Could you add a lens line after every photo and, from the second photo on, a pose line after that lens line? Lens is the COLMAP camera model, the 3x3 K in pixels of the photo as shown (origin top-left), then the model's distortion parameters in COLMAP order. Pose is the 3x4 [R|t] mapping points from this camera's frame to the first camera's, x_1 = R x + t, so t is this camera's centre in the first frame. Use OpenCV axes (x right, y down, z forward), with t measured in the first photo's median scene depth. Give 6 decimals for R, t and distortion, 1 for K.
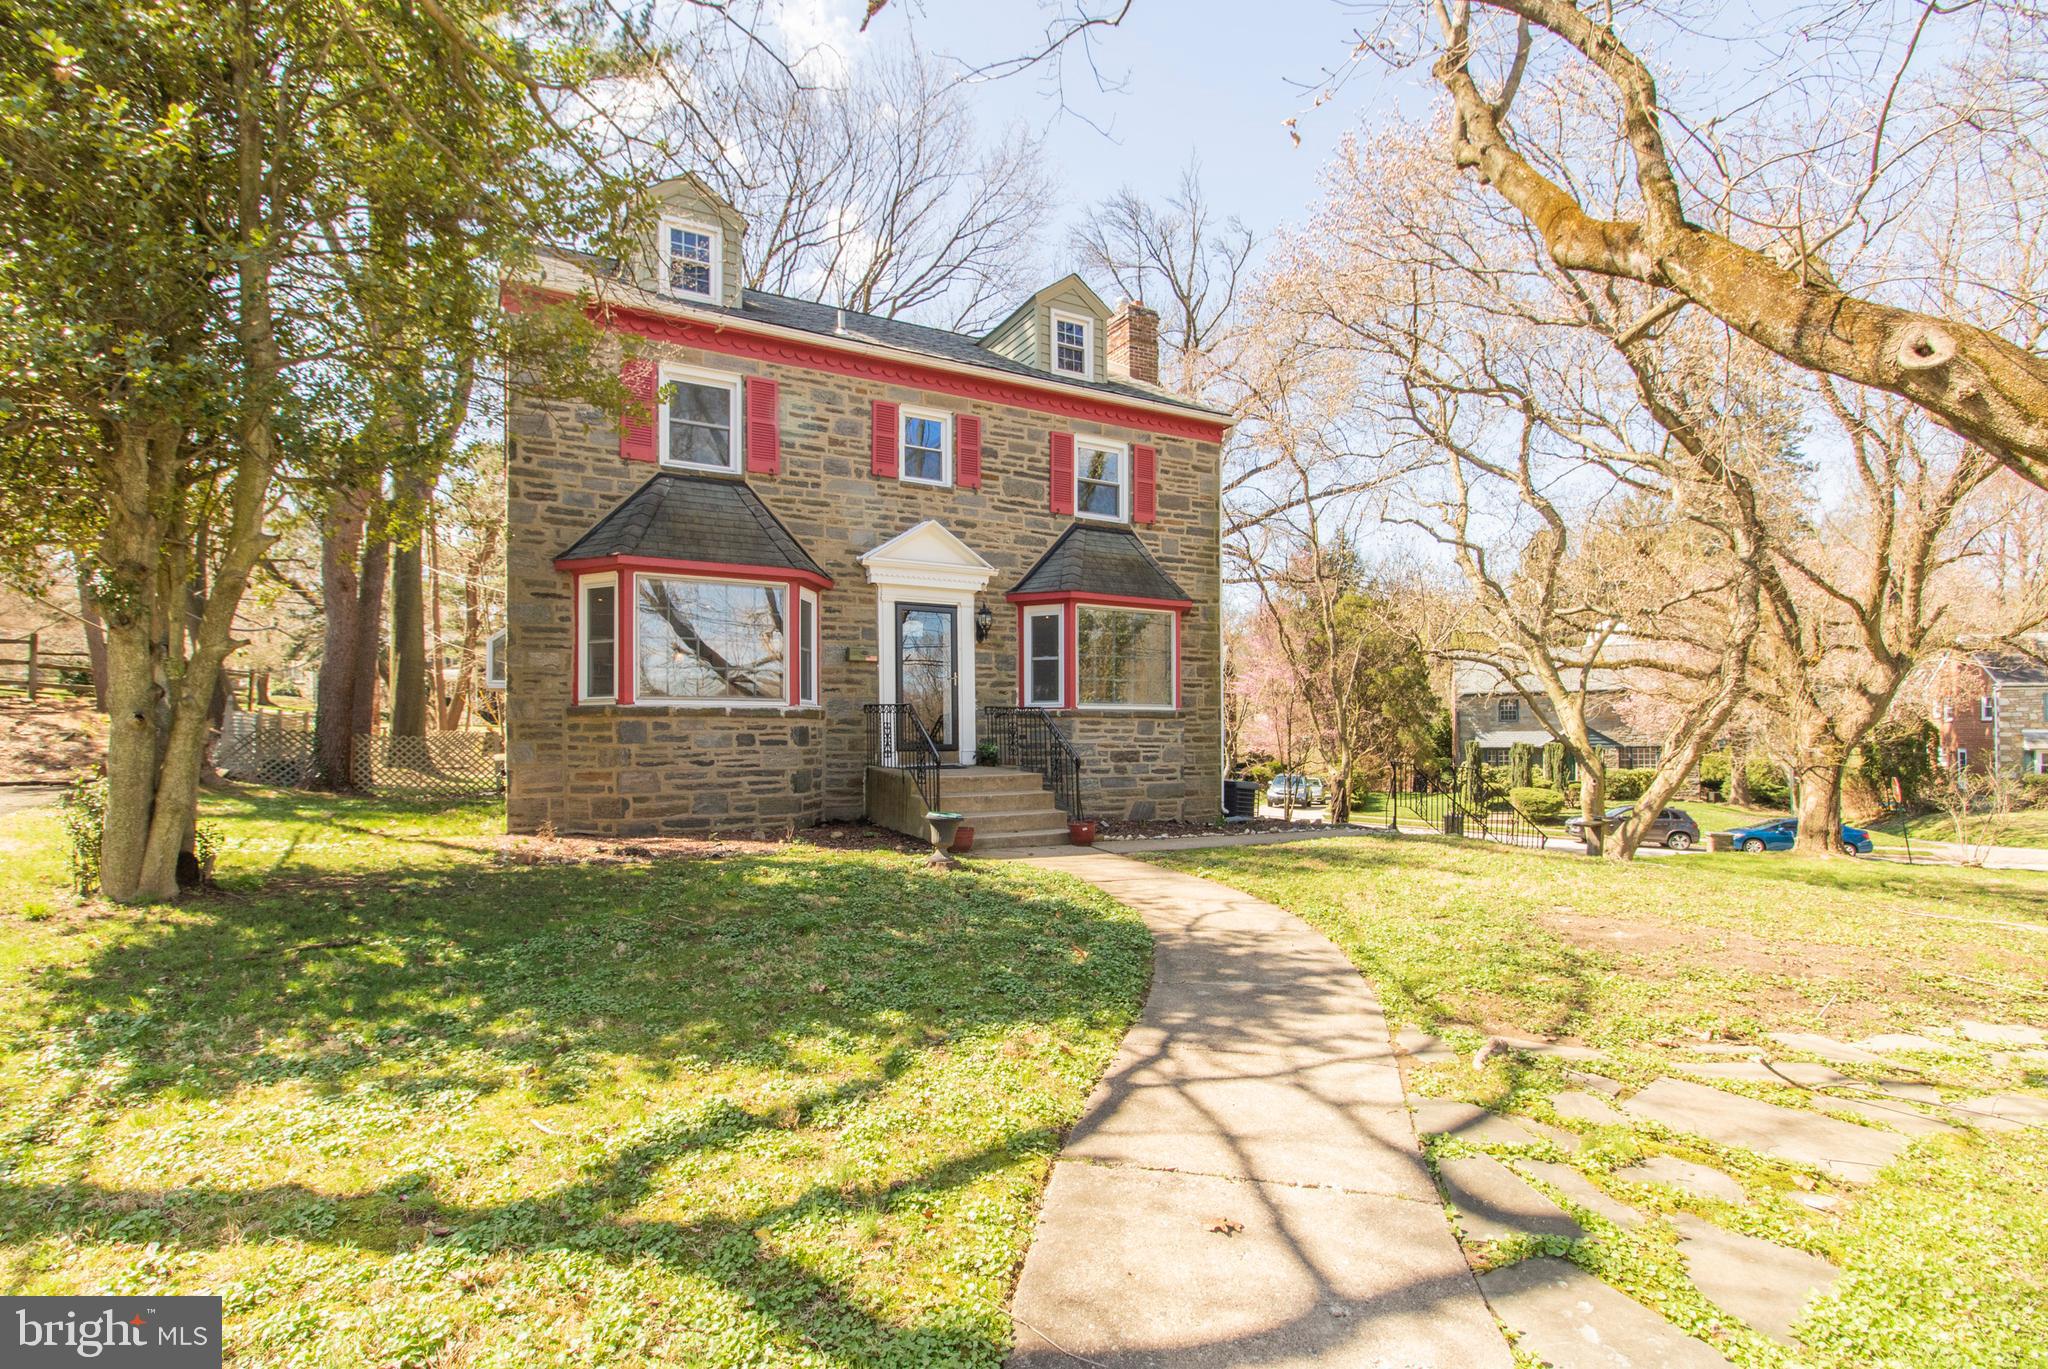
lens RADIAL K [[950.7, 0, 1016.7], [0, 950.7, 714.2], [0, 0, 1]] dist [0.002400, -0.000289]
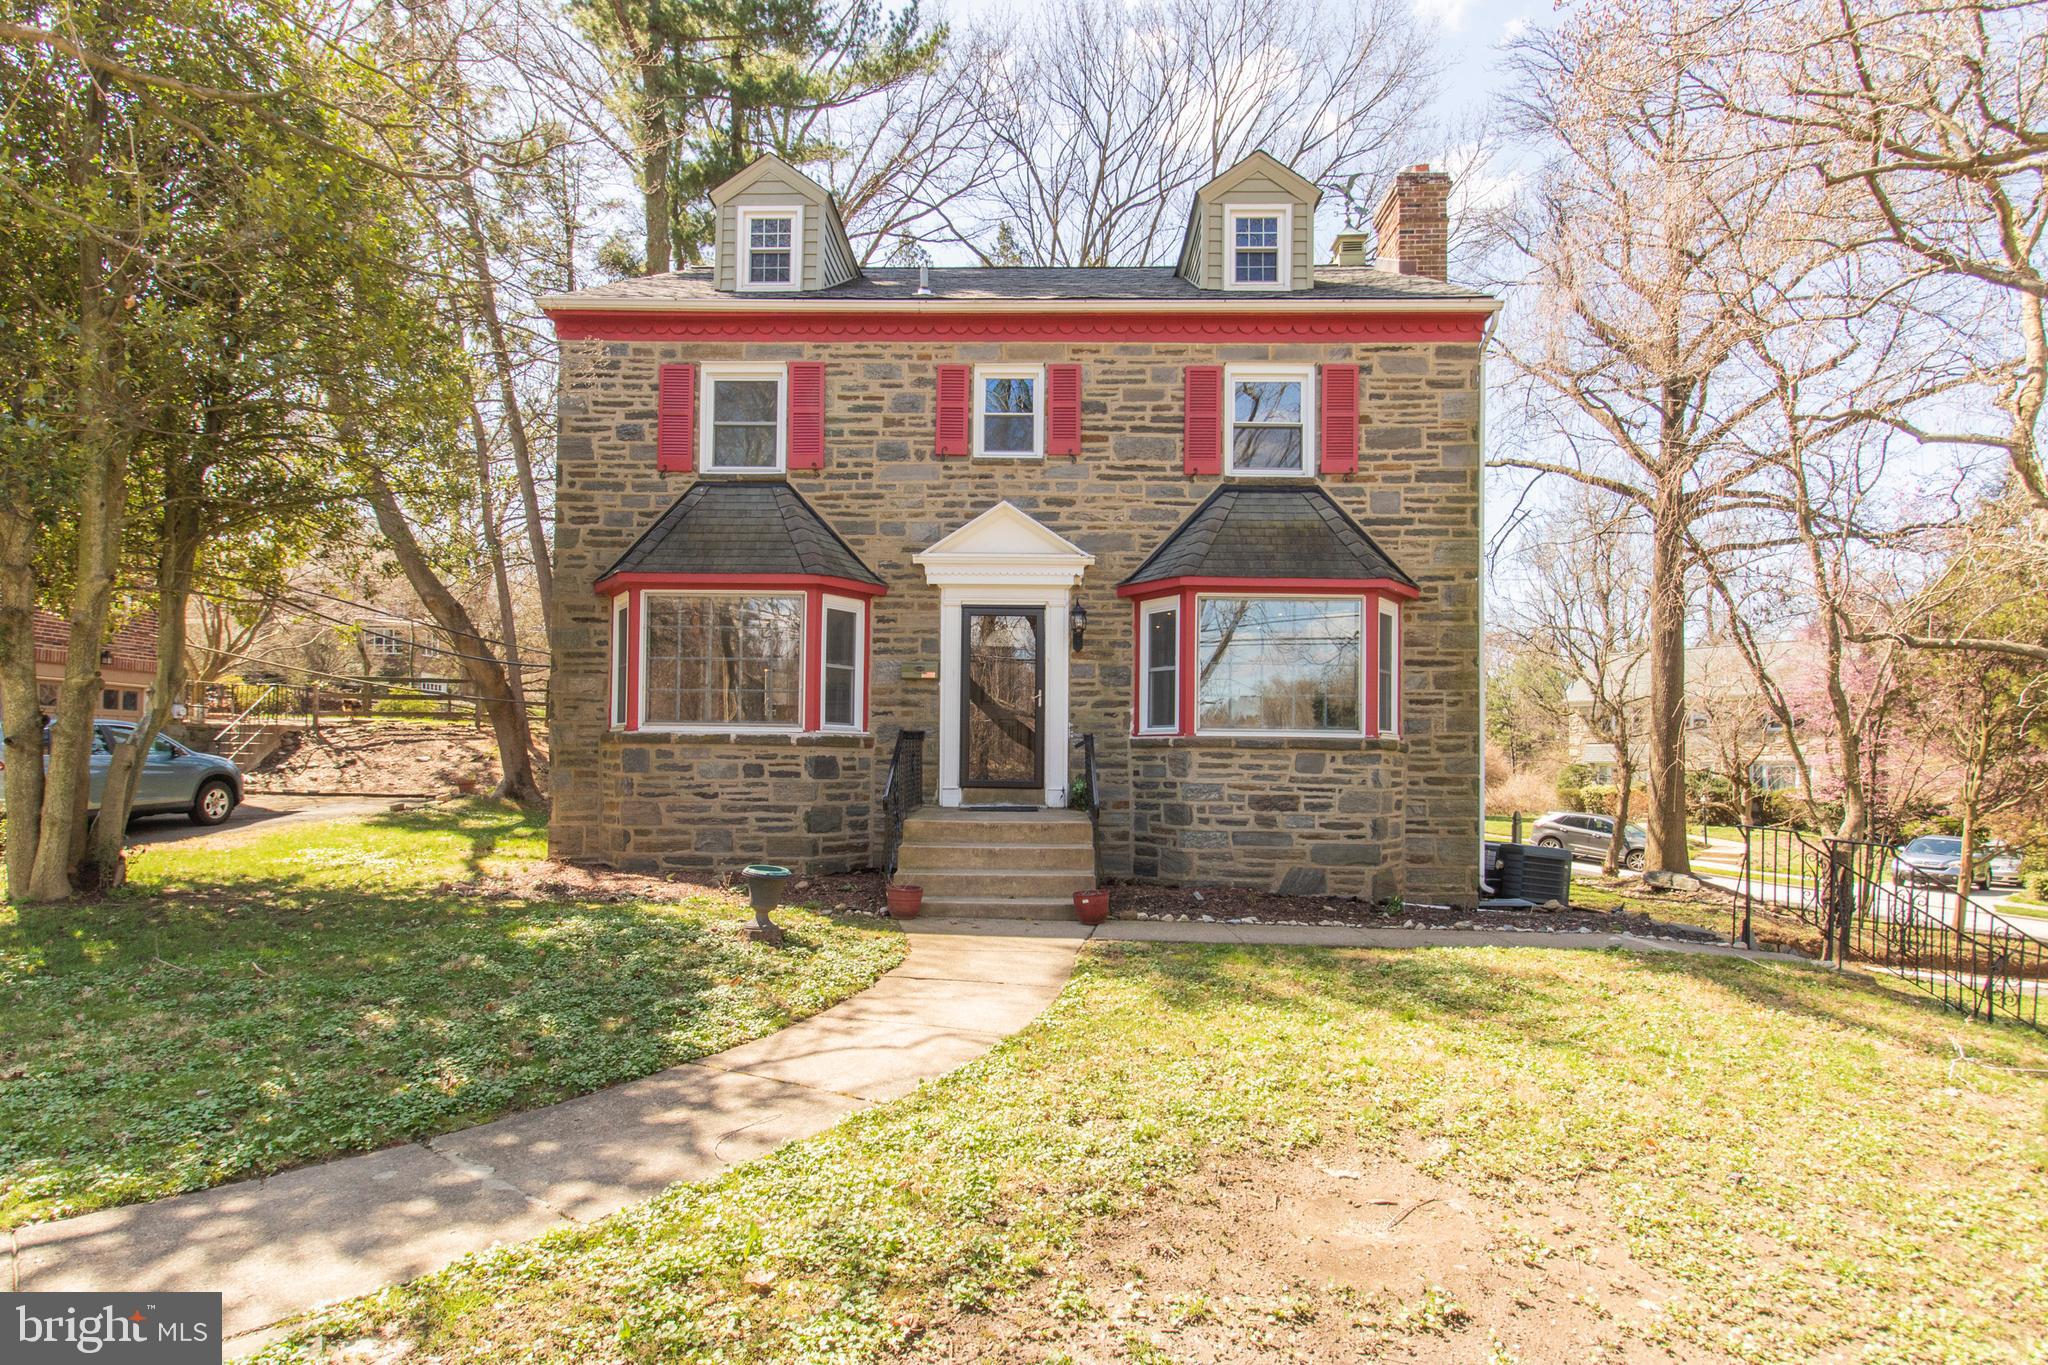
lens RADIAL K [[1057.4, 0, 1025.8], [0, 1057.4, 729.1], [0, 0, 1]] dist [0.002455, -0.000309]
pose [[0.867258, -0.002168, -0.497854, 0.373538], [-0.003906, 0.999930, -0.011159, -0.001434], [0.497844, 0.011622, 0.867189, 0.235680]]
